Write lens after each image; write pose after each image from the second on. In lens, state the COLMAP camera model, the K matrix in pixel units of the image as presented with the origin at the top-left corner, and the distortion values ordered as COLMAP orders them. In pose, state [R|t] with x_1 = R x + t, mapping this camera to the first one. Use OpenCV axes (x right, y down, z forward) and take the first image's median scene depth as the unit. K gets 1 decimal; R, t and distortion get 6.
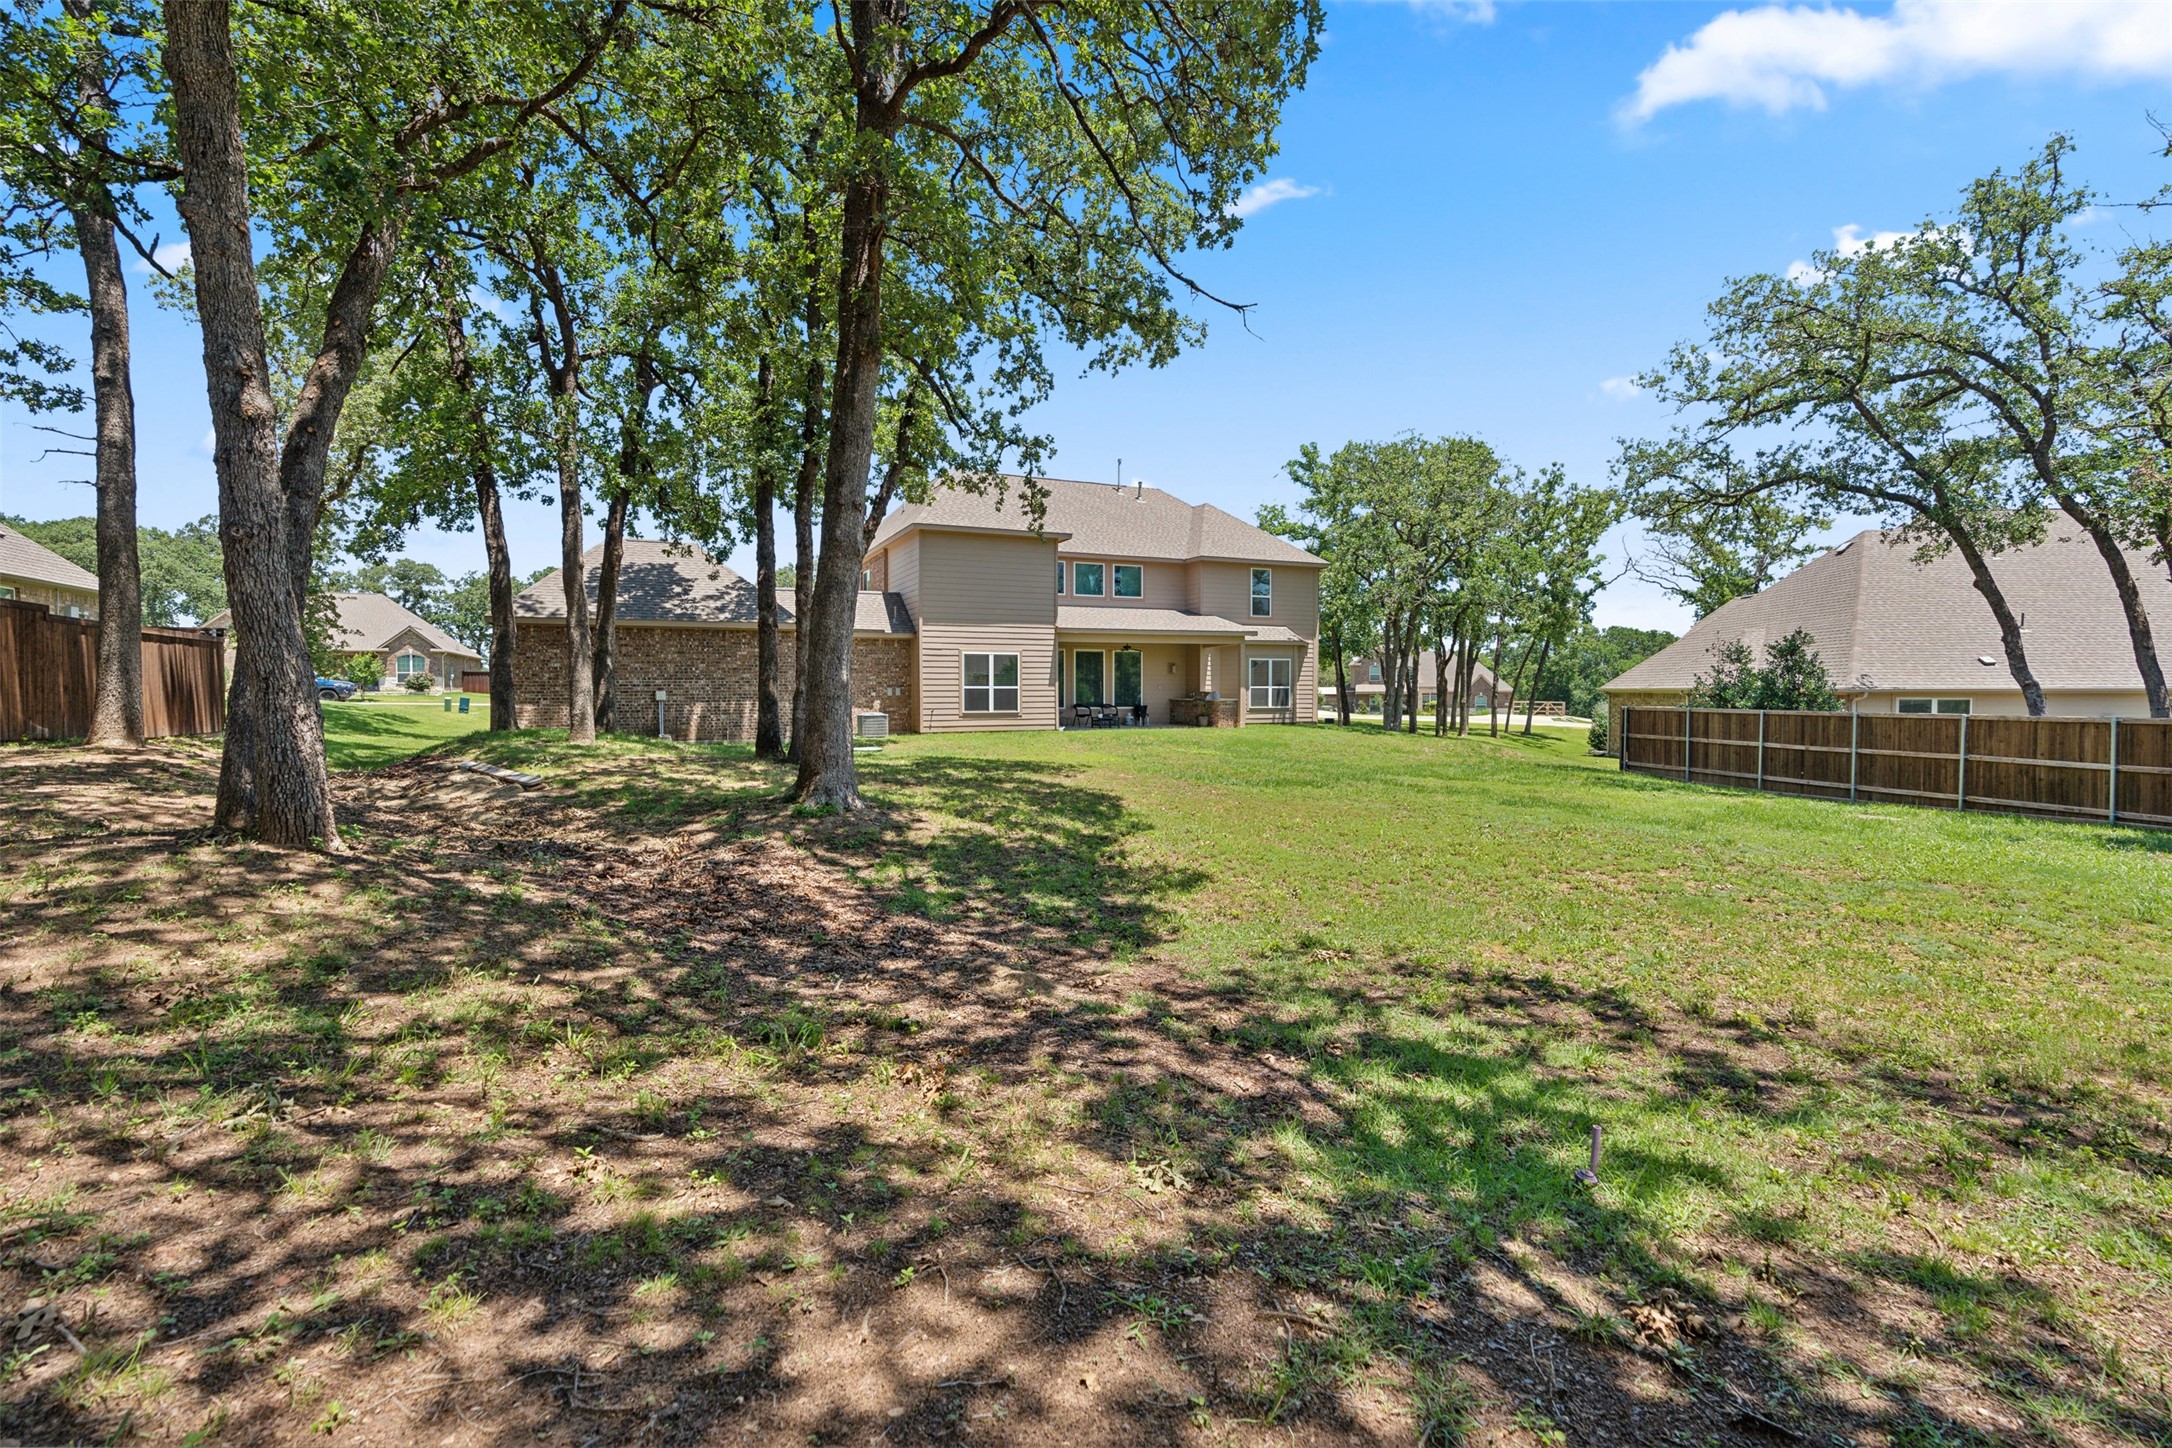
lens RADIAL K [[999.9, 0, 1084.5], [0, 999.9, 715.8], [0, 0, 1]] dist [0.000034, 0.000008]
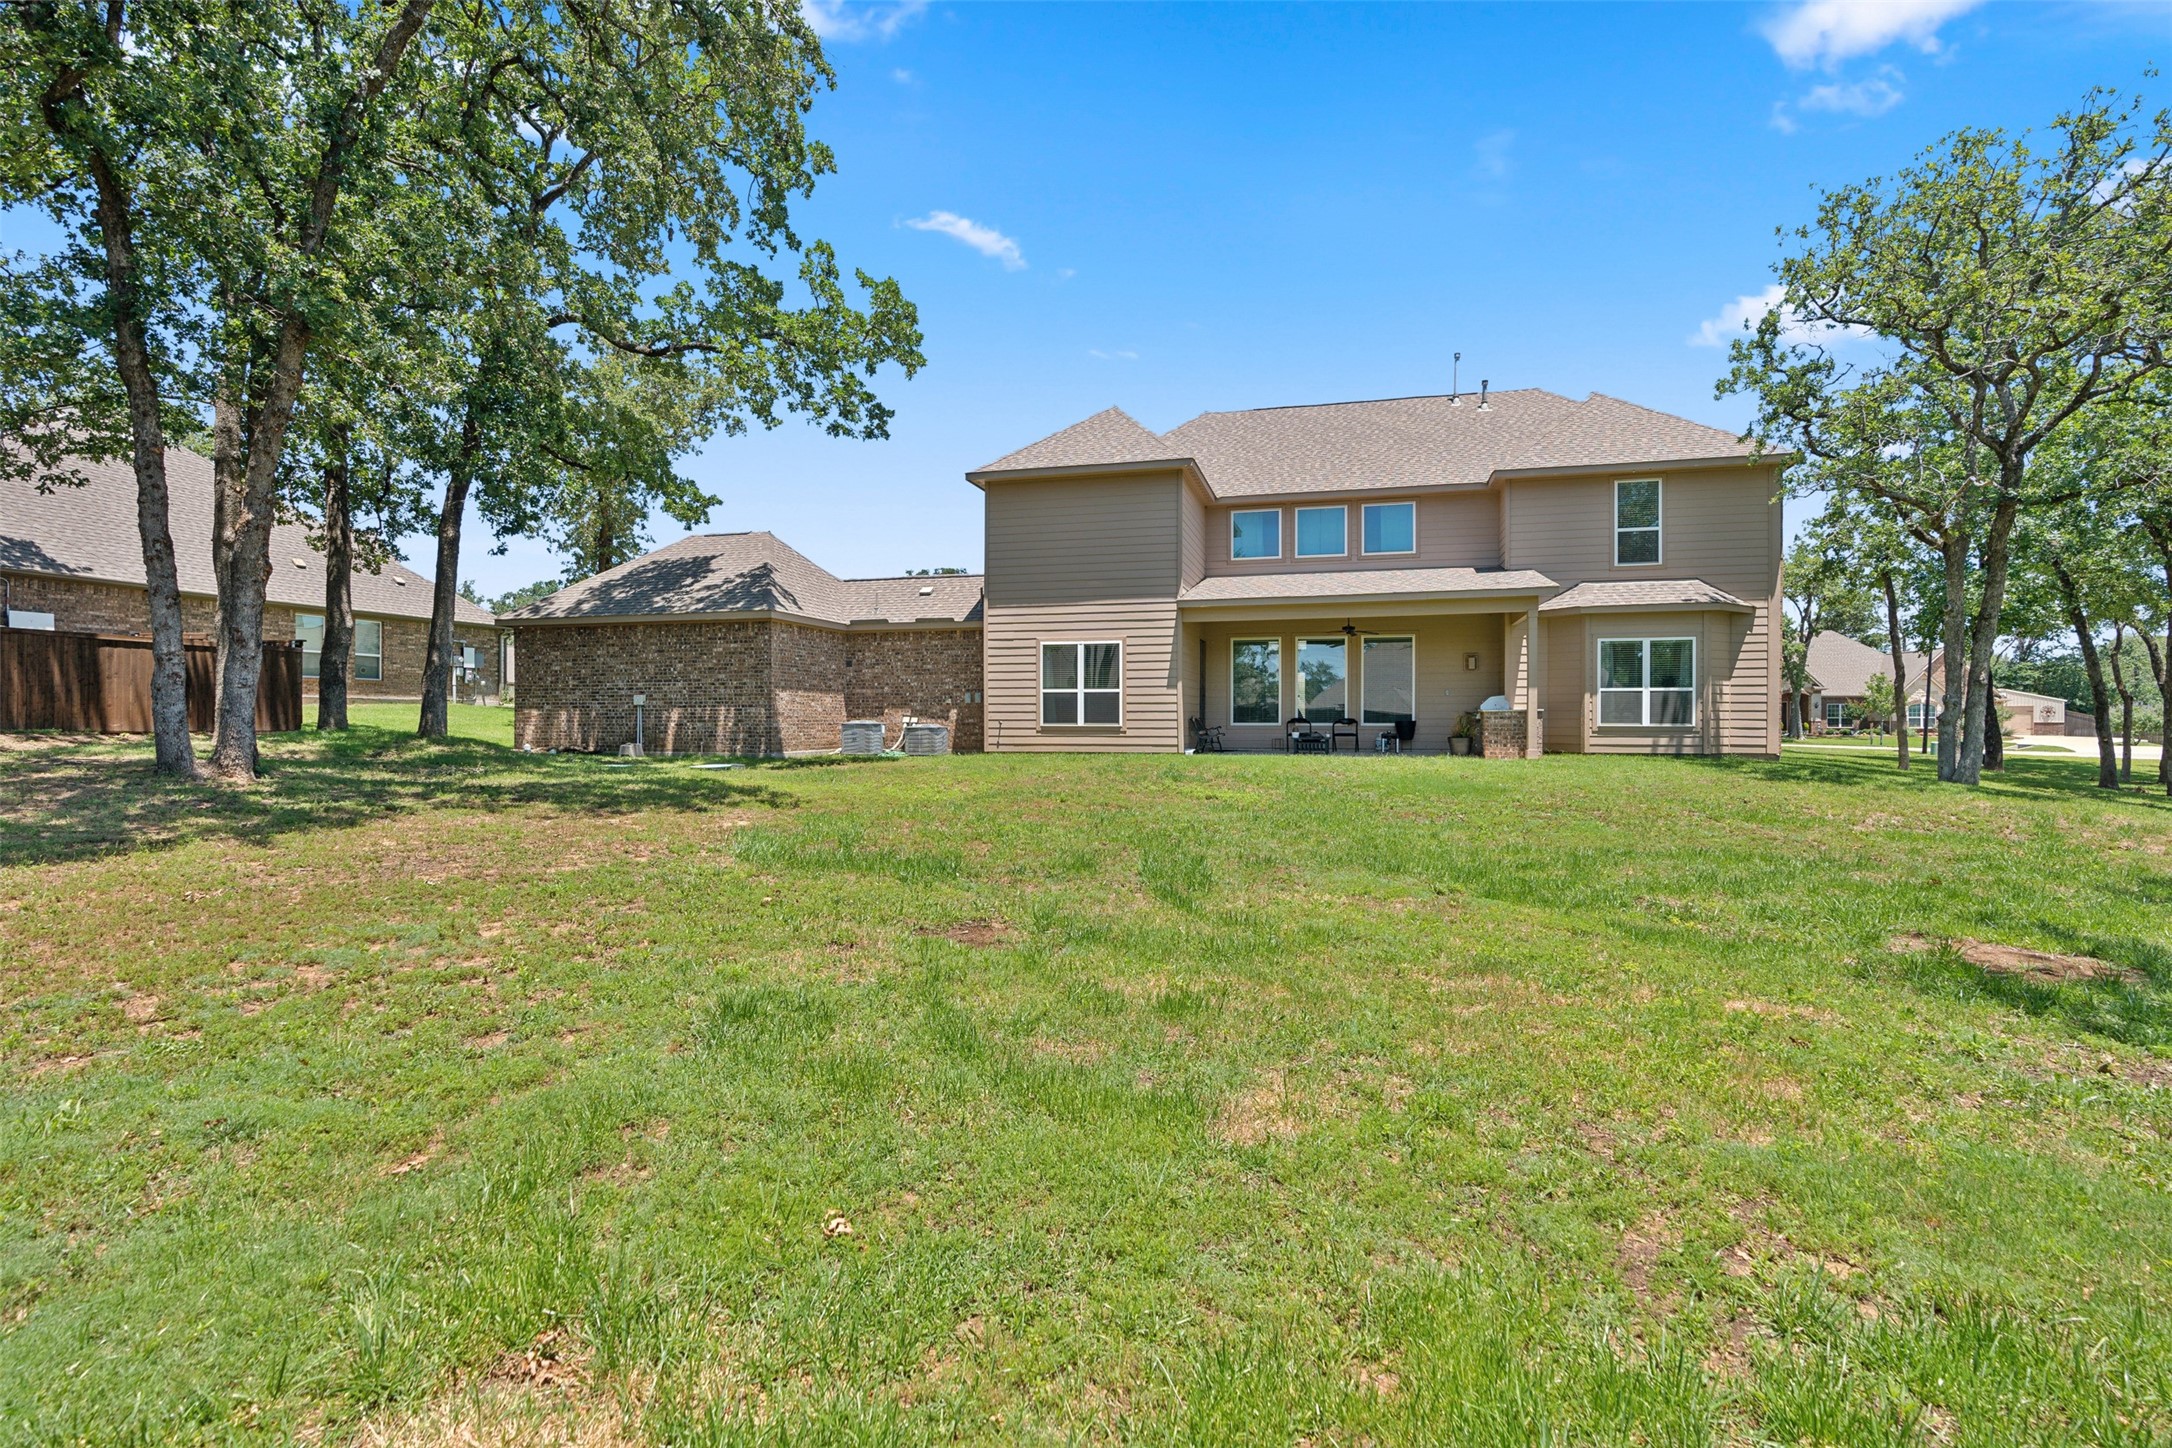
lens RADIAL K [[999.9, 0, 1087.6], [0, 999.9, 726.1], [0, 0, 1]] dist [0.000034, 0.000008]
pose [[0.772258, 0.006079, -0.635281, 0.351173], [-0.019367, 0.999715, -0.013976, 0.006265], [0.635014, 0.023096, 0.772155, 0.445948]]
